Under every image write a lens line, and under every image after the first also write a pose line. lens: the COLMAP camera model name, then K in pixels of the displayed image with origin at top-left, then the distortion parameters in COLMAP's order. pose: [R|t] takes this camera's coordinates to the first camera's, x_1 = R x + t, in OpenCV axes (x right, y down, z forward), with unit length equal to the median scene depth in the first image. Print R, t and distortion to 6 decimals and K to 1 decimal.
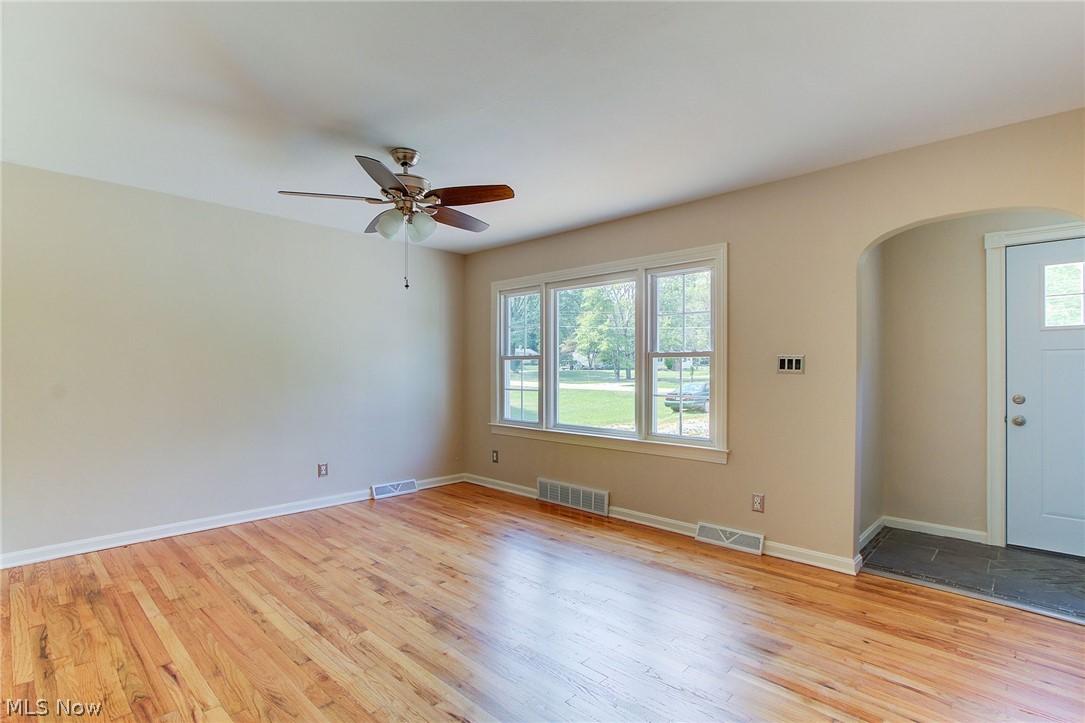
lens RADIAL K [[510.2, 0, 524.3], [0, 510.2, 371.5], [0, 0, 1]] dist [-0.011924, 0.001518]
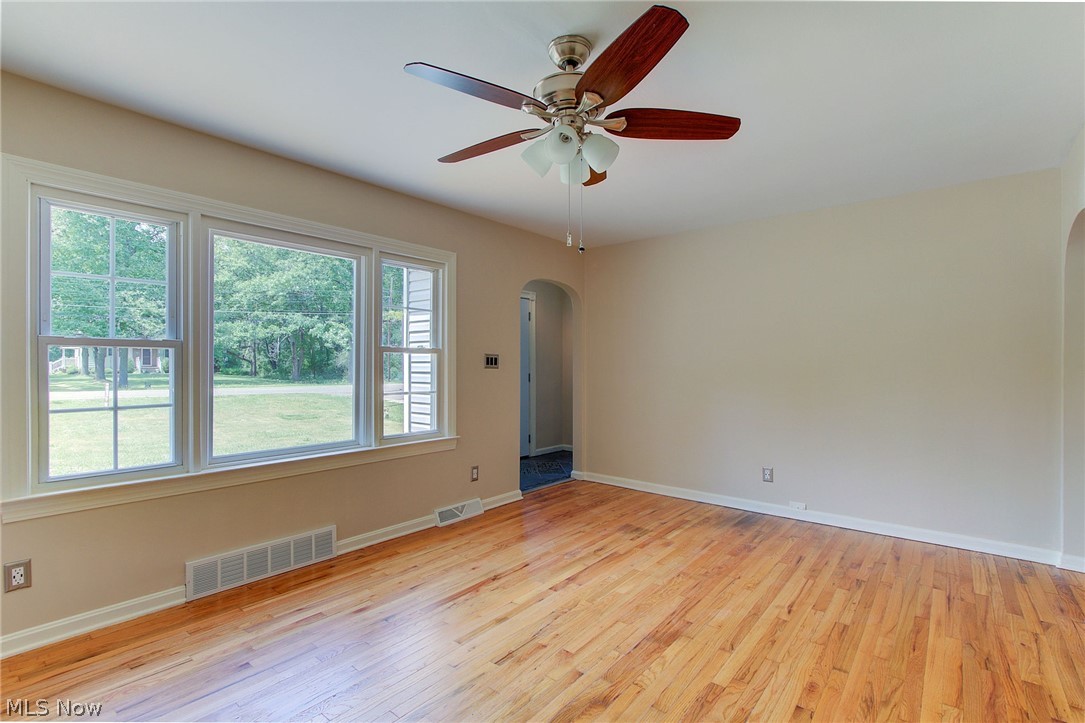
lens RADIAL K [[510.2, 0, 535.4], [0, 510.2, 360.7], [0, 0, 1]] dist [-0.011924, 0.001518]
pose [[-0.084119, 0.002289, 0.996453, -0.808529], [0.000326, 0.999997, -0.002270, -0.012162], [-0.996456, 0.000134, -0.084120, 0.986116]]
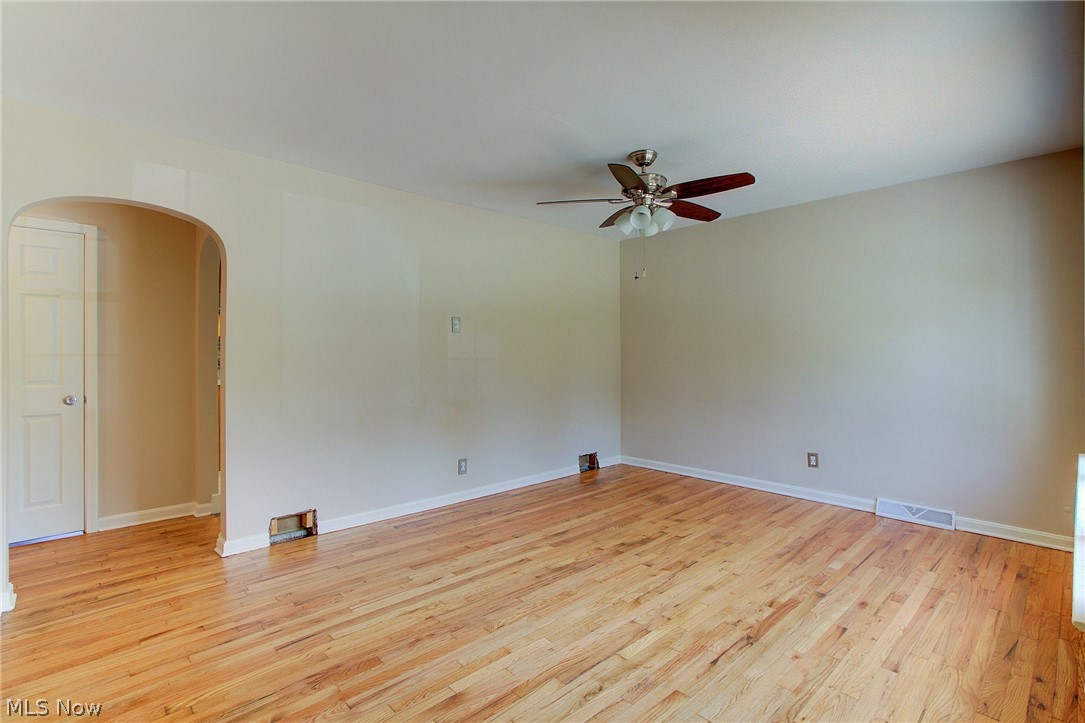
lens RADIAL K [[510.2, 0, 550.8], [0, 510.2, 360.3], [0, 0, 1]] dist [-0.011924, 0.001518]
pose [[-0.020343, 0.013834, -0.999697, 0.746601], [-0.001750, 0.999902, 0.013873, -0.002124], [0.999792, 0.002032, -0.020317, 0.738671]]
